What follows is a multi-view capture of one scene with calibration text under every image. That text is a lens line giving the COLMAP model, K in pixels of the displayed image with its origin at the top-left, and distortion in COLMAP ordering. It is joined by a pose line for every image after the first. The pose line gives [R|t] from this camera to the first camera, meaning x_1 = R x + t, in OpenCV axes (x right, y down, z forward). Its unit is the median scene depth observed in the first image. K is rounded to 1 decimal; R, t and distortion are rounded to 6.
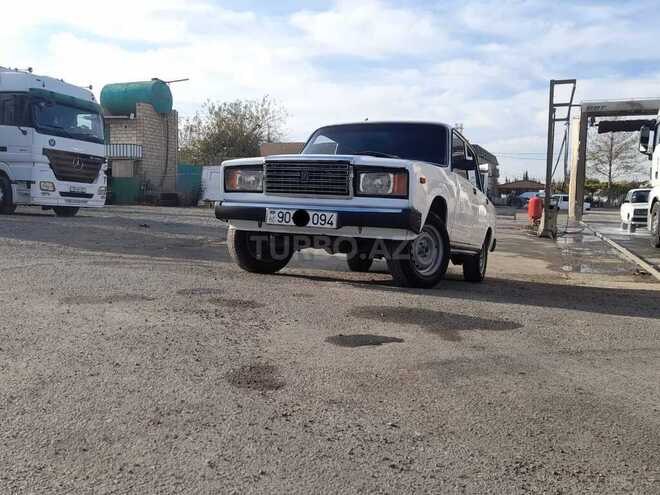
lens RADIAL K [[605.8, 0, 330.0], [0, 605.8, 247.5], [0, 0, 1]] dist [0.078928, -0.000896]
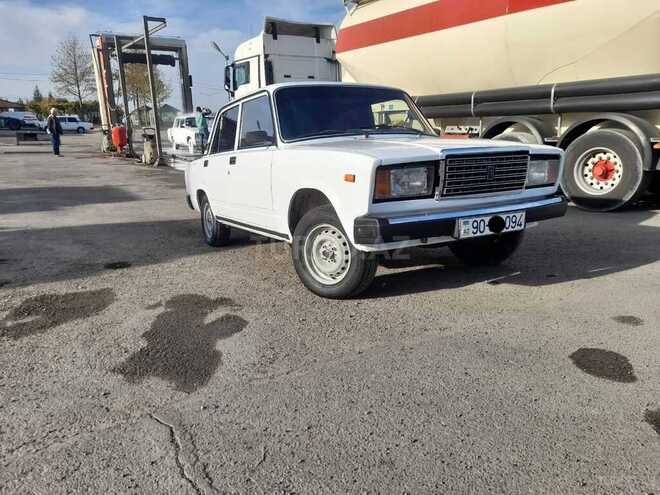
lens RADIAL K [[480.9, 0, 326.6], [0, 480.9, 249.2], [0, 0, 1]] dist [0.034968, -0.009317]
pose [[0.600139, -0.237469, 0.763834, -0.676281], [0.085233, 0.968464, 0.234120, -0.183897], [-0.795342, -0.075400, 0.601453, 0.763531]]
